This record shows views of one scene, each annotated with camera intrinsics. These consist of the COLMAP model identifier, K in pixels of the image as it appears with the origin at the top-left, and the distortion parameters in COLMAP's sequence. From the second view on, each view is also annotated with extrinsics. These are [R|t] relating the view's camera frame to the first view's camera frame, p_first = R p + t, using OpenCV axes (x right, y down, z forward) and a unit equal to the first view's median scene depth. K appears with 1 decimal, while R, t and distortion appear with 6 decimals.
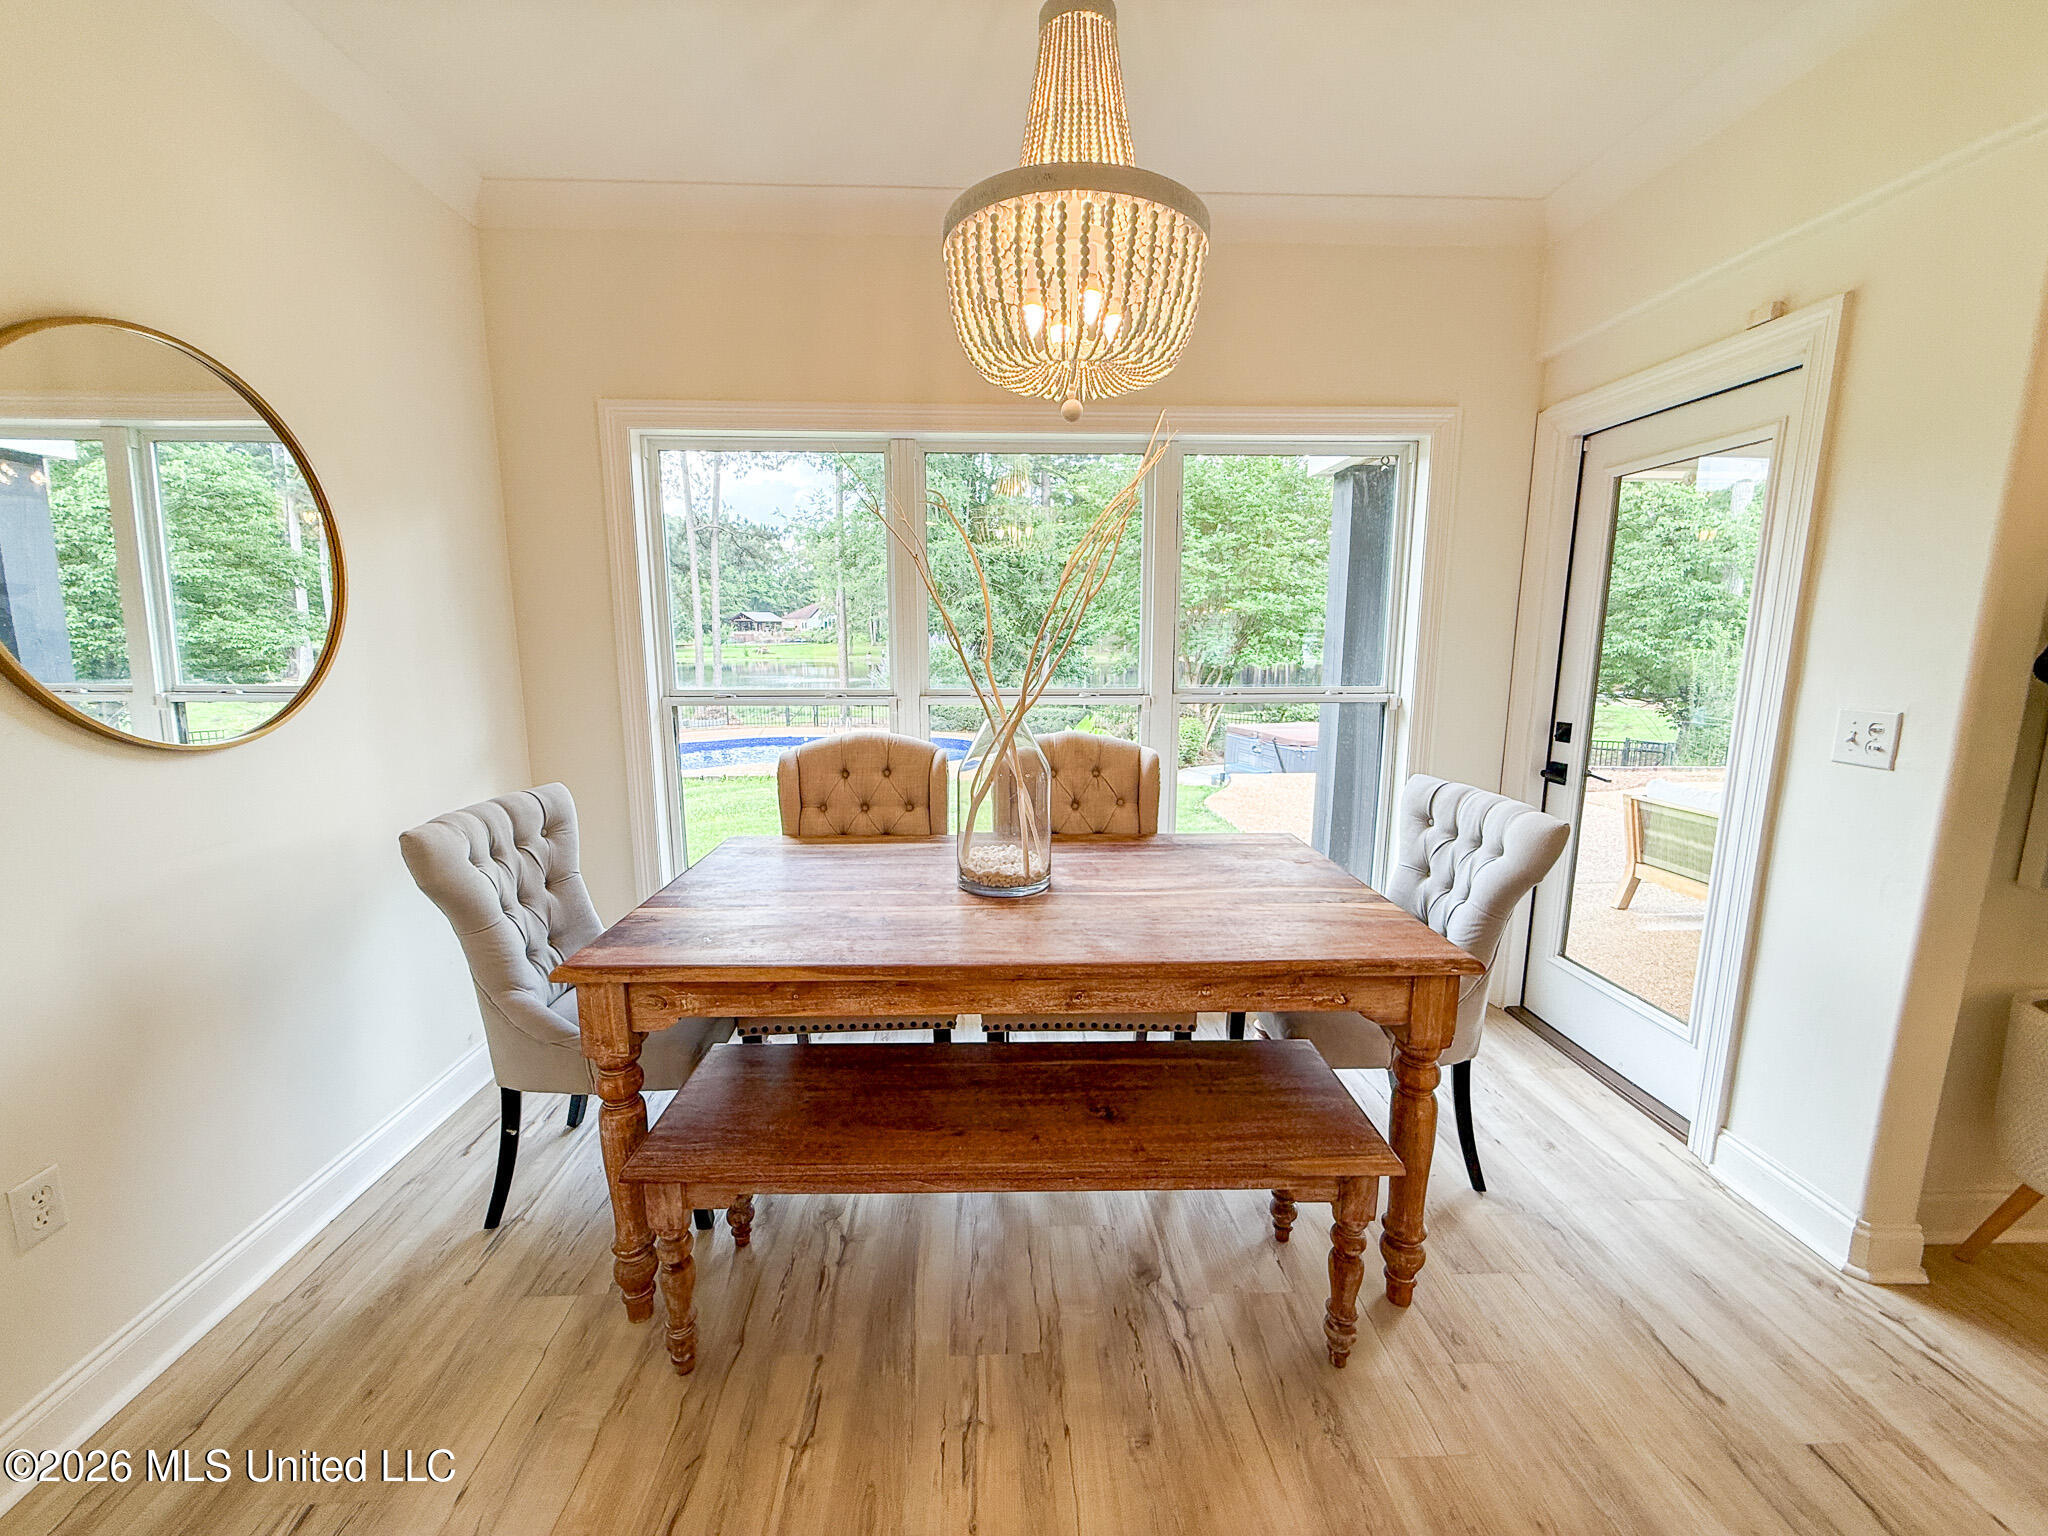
lens RADIAL K [[812.2, 0, 1022.0], [0, 812.2, 764.2], [0, 0, 1]] dist [0.002362, -0.000039]
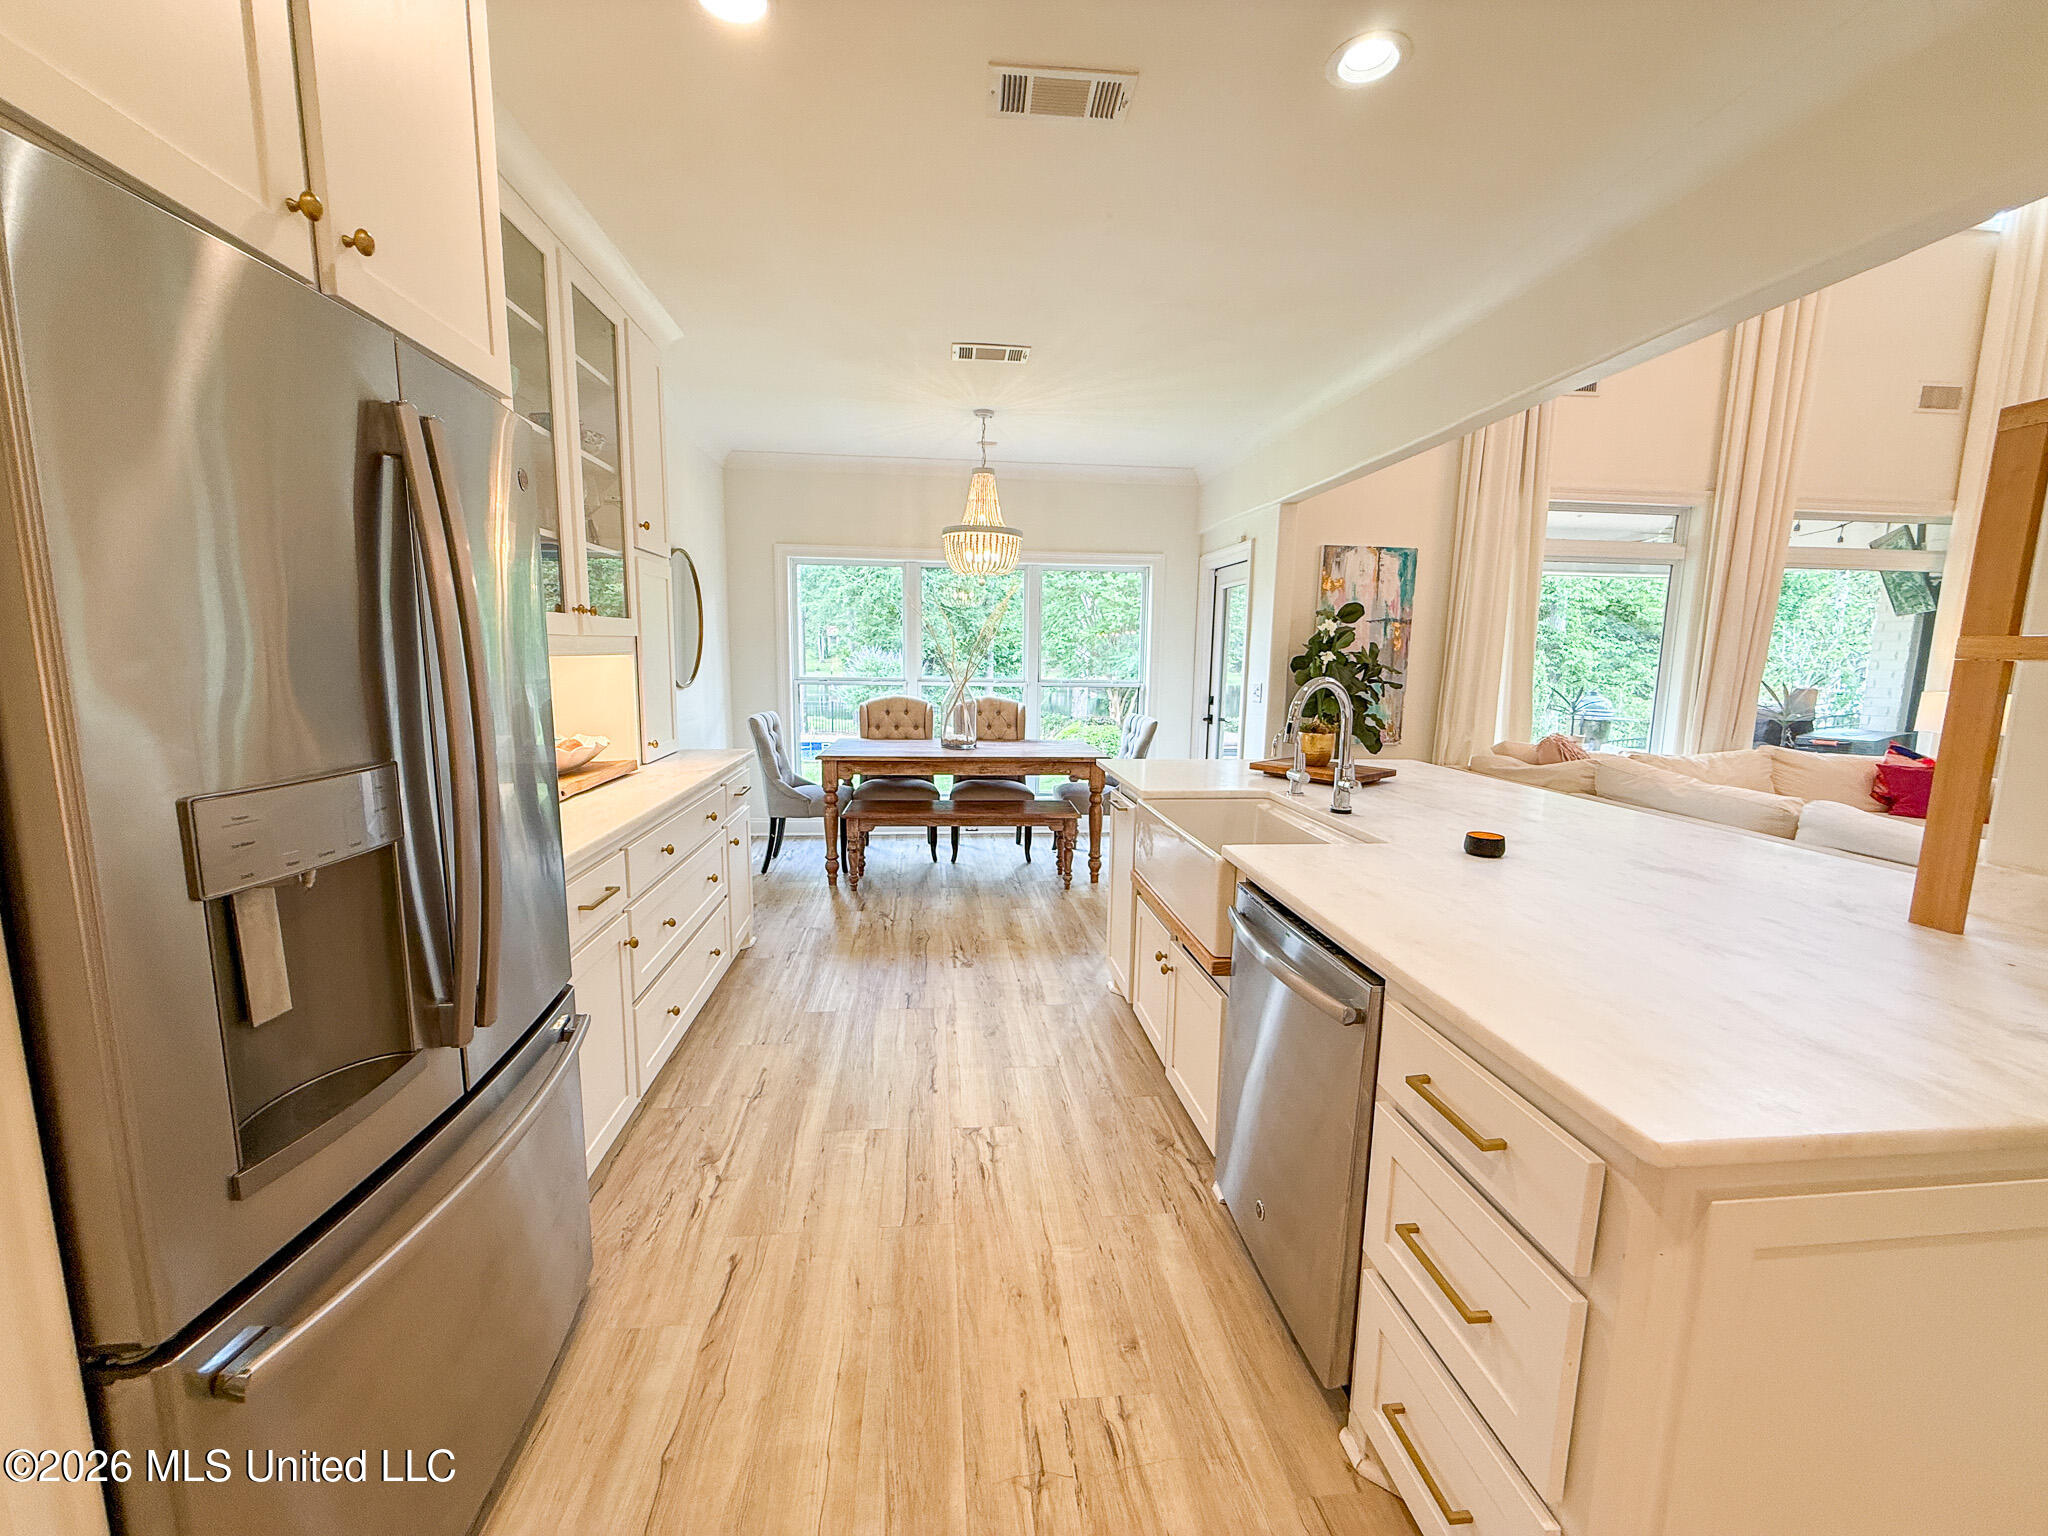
lens RADIAL K [[812.2, 0, 1022.0], [0, 812.2, 764.2], [0, 0, 1]] dist [0.002362, -0.000039]
pose [[0.997816, 0.005985, 0.065778, 0.007941], [-0.004451, 0.999715, -0.023449, 0.206748], [-0.065900, 0.023105, 0.997559, -1.283215]]
